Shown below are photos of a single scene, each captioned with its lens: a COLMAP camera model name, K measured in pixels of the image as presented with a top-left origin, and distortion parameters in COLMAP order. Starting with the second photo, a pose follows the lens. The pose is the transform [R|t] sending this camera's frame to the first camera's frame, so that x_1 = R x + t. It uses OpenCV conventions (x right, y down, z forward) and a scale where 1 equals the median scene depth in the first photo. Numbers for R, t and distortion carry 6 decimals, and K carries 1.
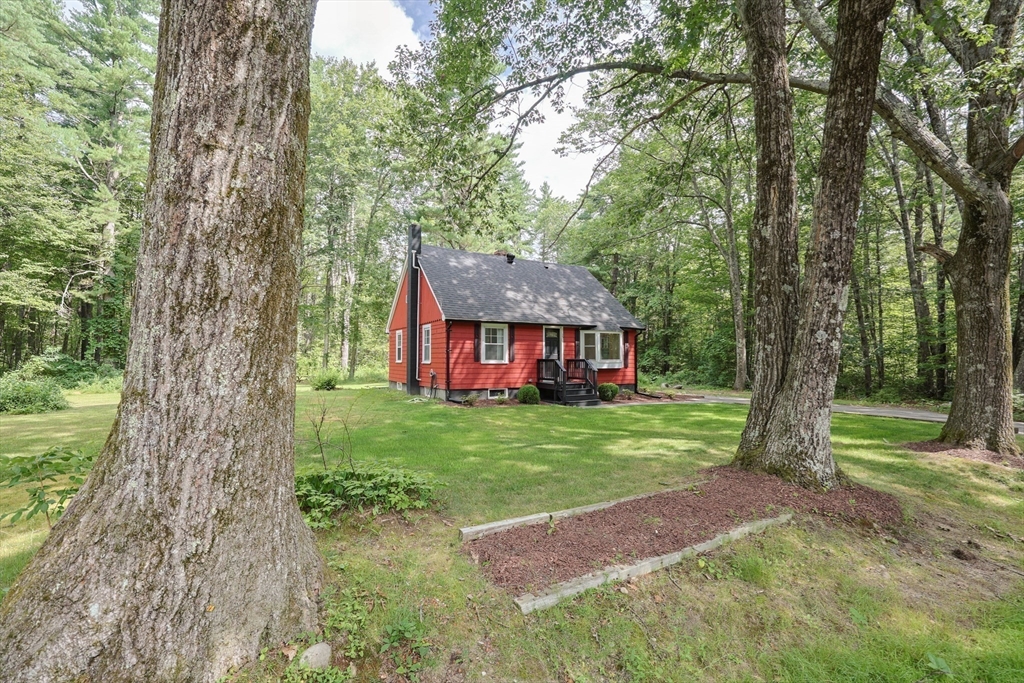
lens RADIAL K [[436.0, 0, 488.7], [0, 436.0, 349.4], [0, 0, 1]] dist [-0.000173, 0.000256]
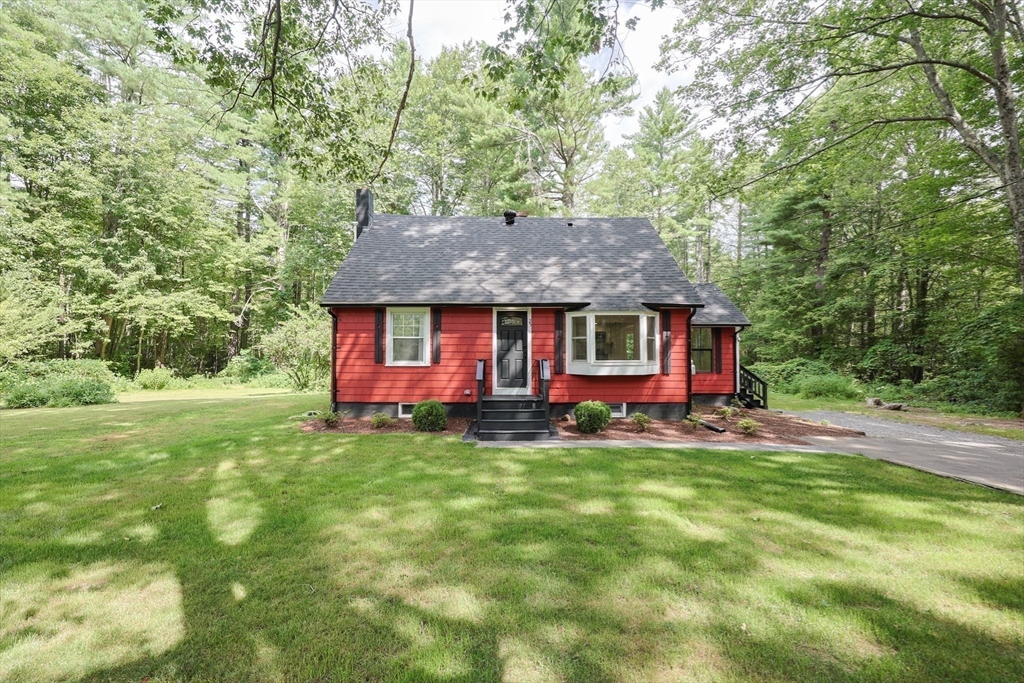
lens RADIAL K [[438.1, 0, 490.5], [0, 438.1, 341.6], [0, 0, 1]] dist [0.001205, -0.000007]
pose [[0.881715, -0.020233, -0.471348, 0.421303], [0.011624, 0.999708, -0.021169, 0.009484], [0.471639, 0.013186, 0.881693, 0.422730]]
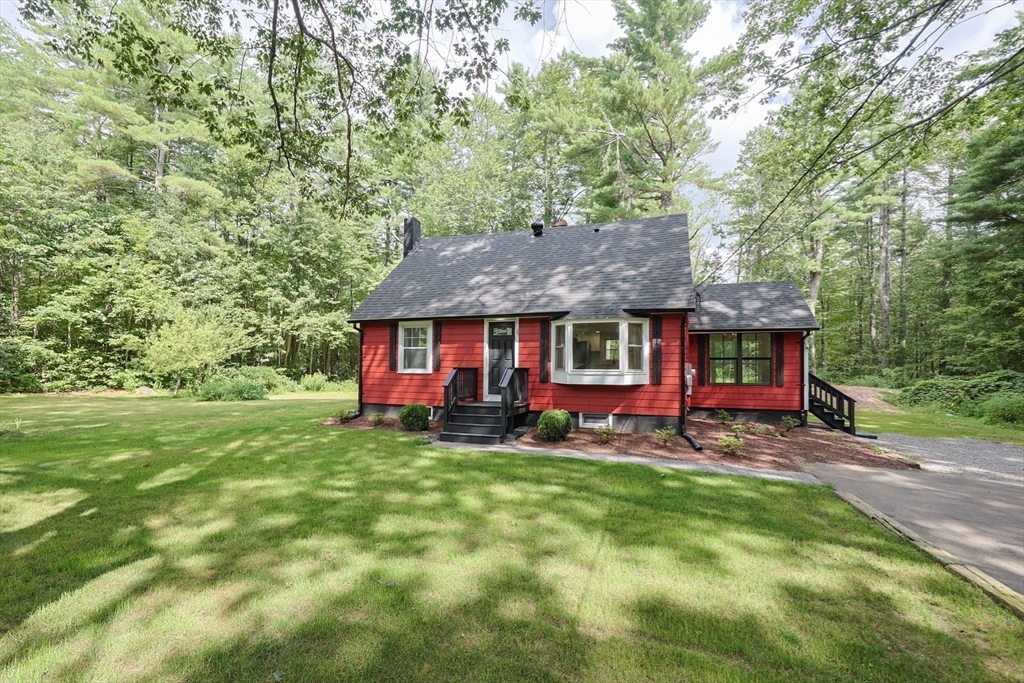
lens RADIAL K [[436.0, 0, 488.7], [0, 436.0, 349.4], [0, 0, 1]] dist [-0.000173, 0.000256]
pose [[0.663630, -0.028865, -0.747504, 0.633487], [0.010268, 0.999513, -0.029480, 0.013503], [0.747991, 0.011888, 0.663603, 0.543712]]
